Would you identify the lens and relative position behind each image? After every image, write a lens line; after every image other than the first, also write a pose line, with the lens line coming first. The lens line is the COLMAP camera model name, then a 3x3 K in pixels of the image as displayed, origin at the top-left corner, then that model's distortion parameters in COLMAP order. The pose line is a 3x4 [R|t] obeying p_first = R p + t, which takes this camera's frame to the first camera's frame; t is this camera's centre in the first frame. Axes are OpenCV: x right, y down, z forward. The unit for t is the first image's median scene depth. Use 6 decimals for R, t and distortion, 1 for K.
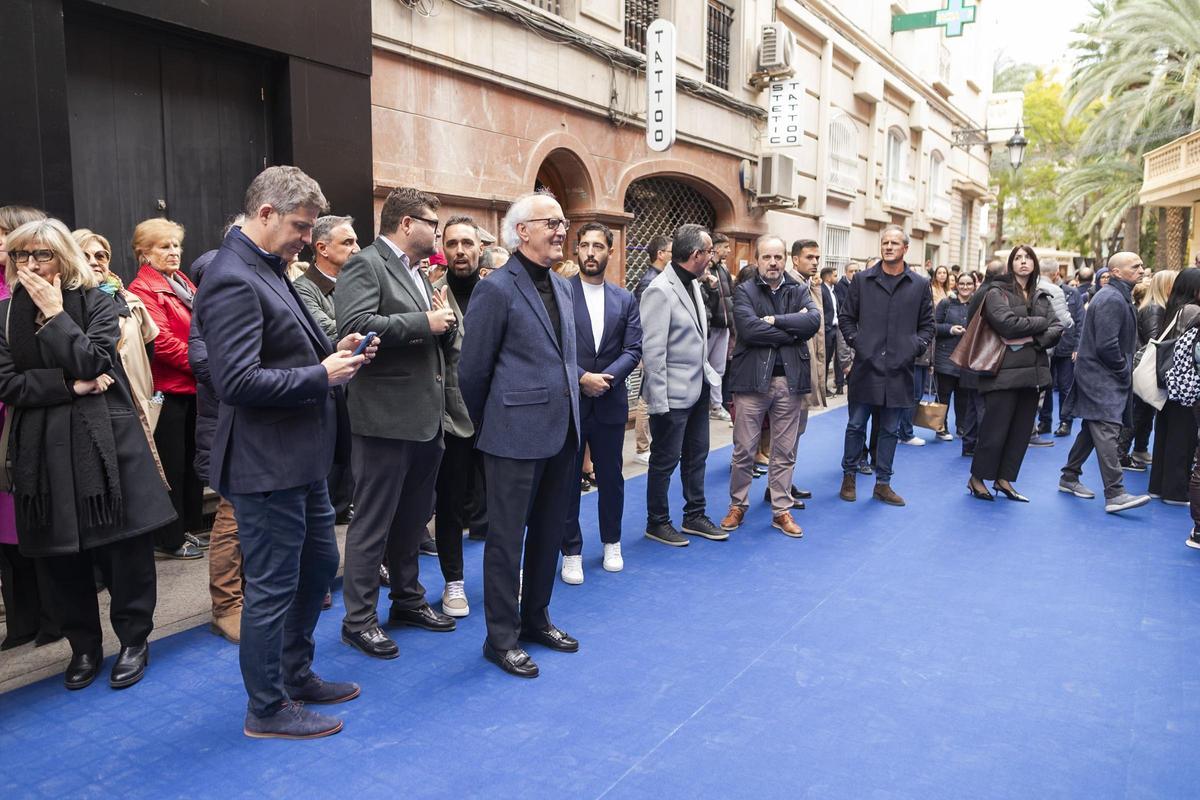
lens RADIAL K [[851.5, 0, 605.1], [0, 851.5, 392.2], [0, 0, 1]] dist [-0.011930, -0.001170]
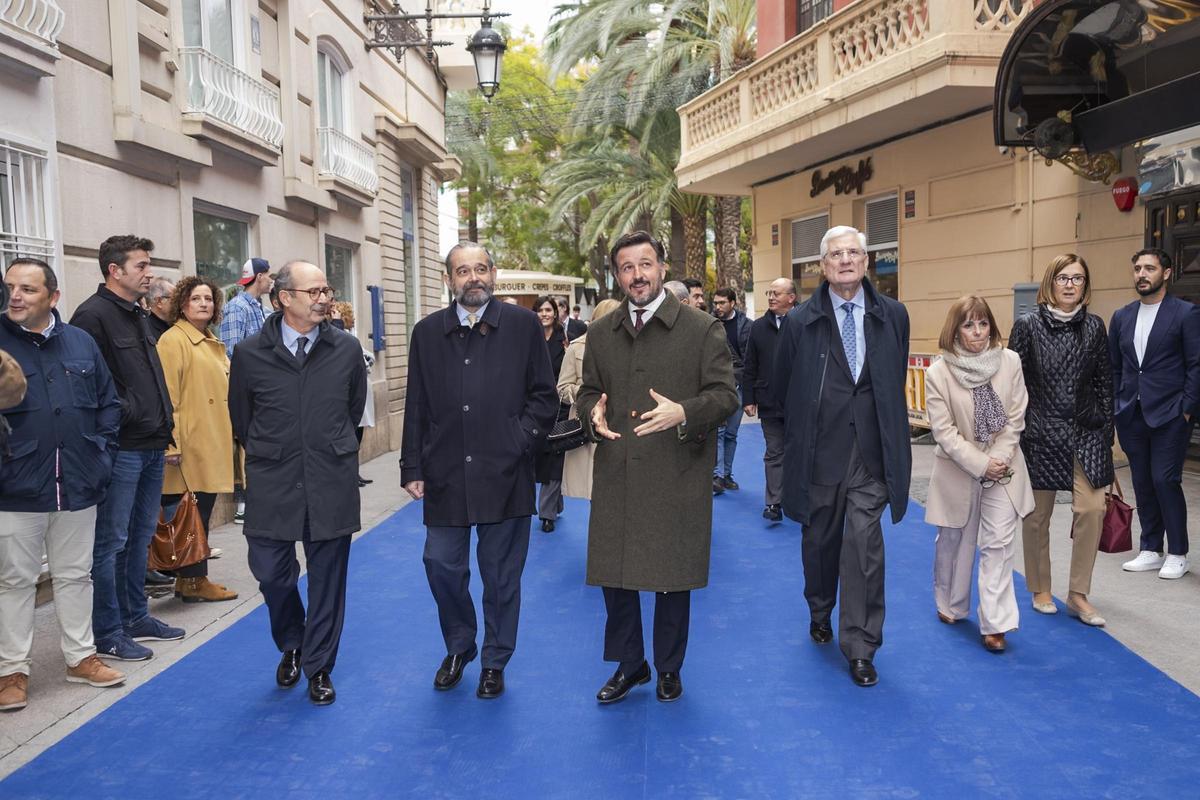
lens RADIAL K [[851.5, 0, 605.1], [0, 851.5, 392.2], [0, 0, 1]] dist [-0.011930, -0.001170]
pose [[0.838179, -0.061637, 0.541901, 0.235778], [0.094202, 0.995022, -0.032529, -0.057780], [-0.537198, 0.078313, 0.839813, 0.507811]]
